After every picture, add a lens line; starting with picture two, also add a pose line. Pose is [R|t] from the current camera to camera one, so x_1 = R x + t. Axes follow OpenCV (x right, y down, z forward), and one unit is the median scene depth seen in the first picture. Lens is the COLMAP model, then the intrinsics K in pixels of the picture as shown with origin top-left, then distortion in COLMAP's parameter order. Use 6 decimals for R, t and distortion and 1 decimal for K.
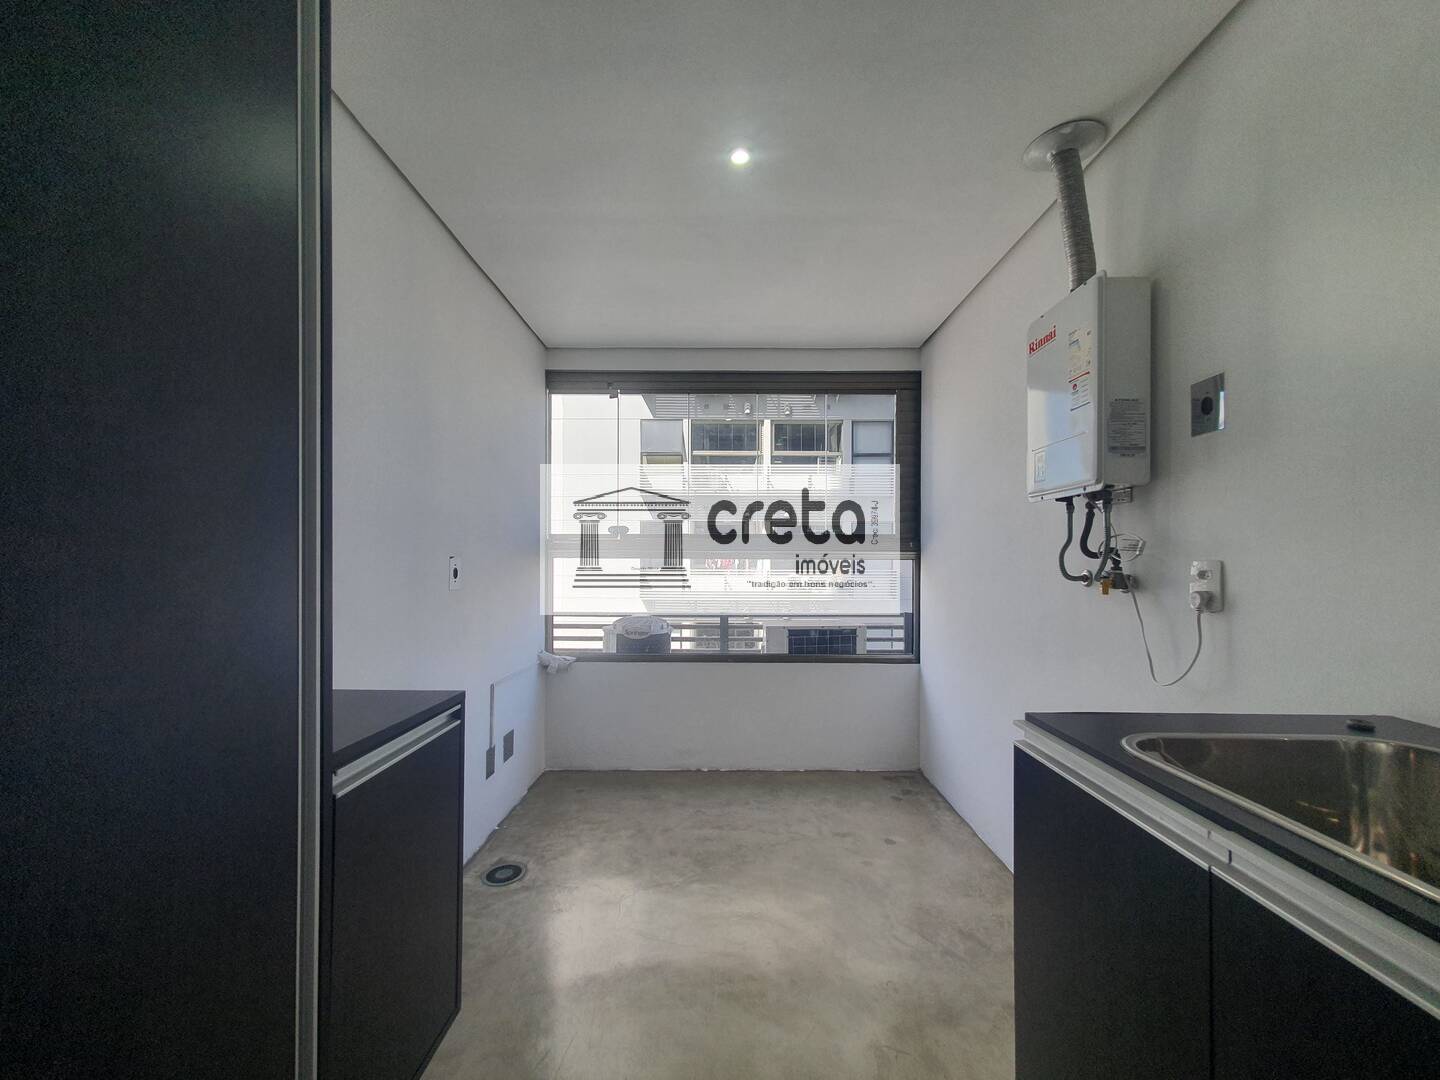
lens RADIAL K [[572.7, 0, 718.2], [0, 572.7, 556.4], [0, 0, 1]] dist [0.008784, -0.000039]
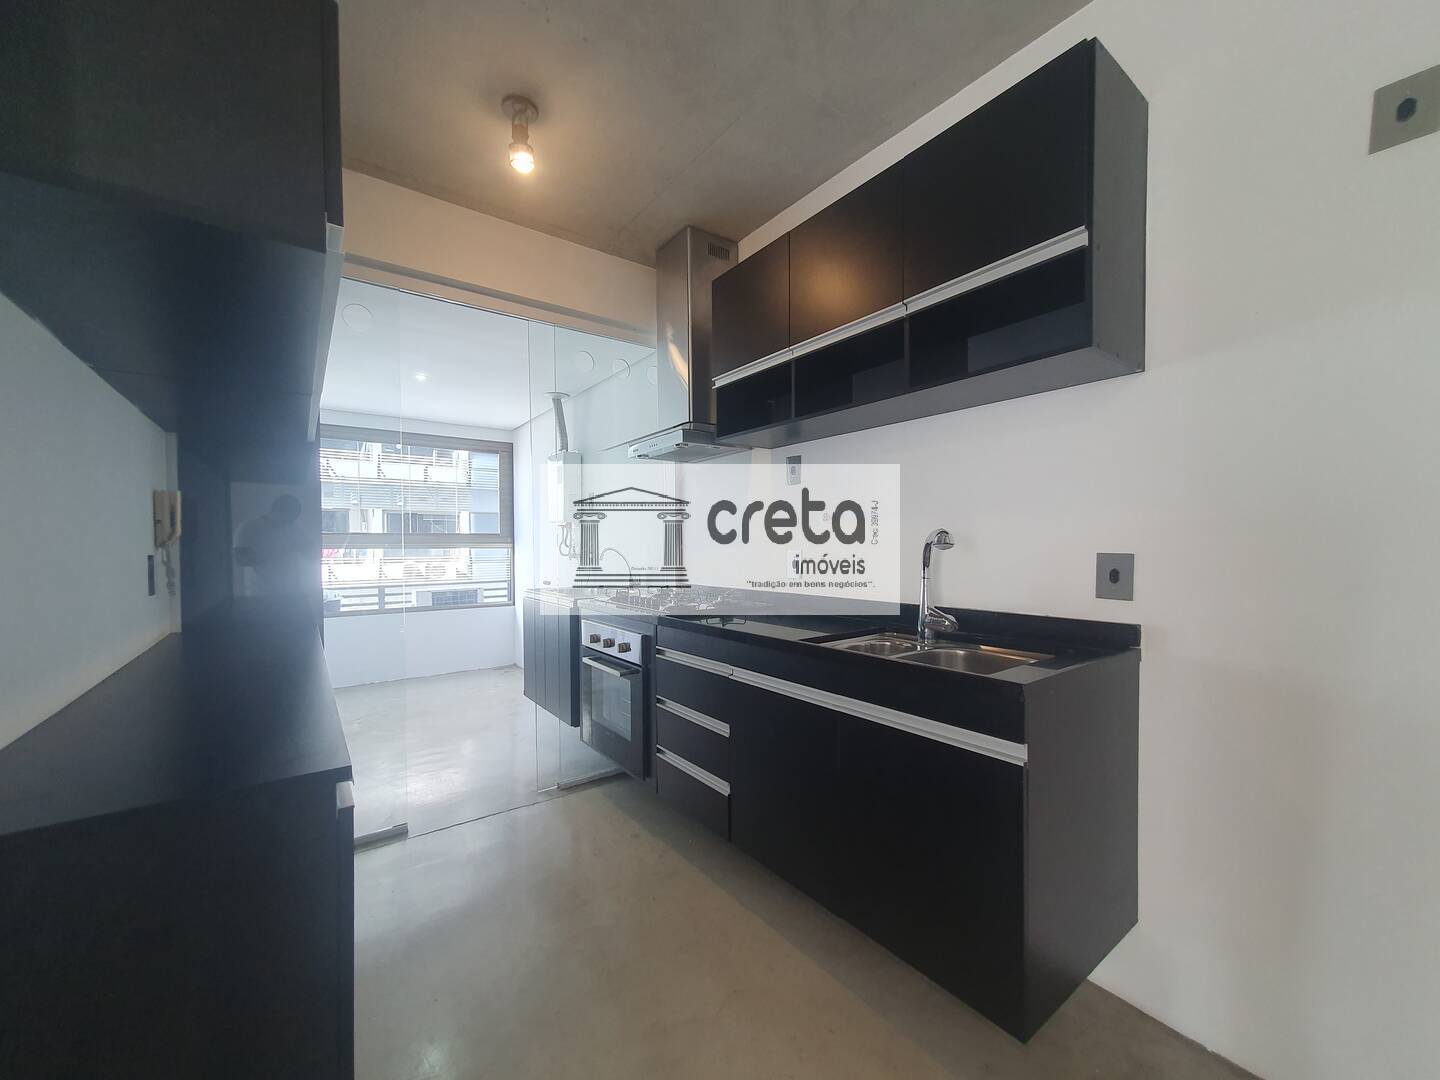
lens RADIAL K [[572.7, 0, 718.2], [0, 572.7, 556.4], [0, 0, 1]] dist [0.008784, -0.000039]
pose [[0.799793, -0.017143, 0.600031, -0.220952], [0.000925, 0.999626, 0.027327, -0.016634], [-0.600275, -0.021301, 0.799510, -0.843805]]
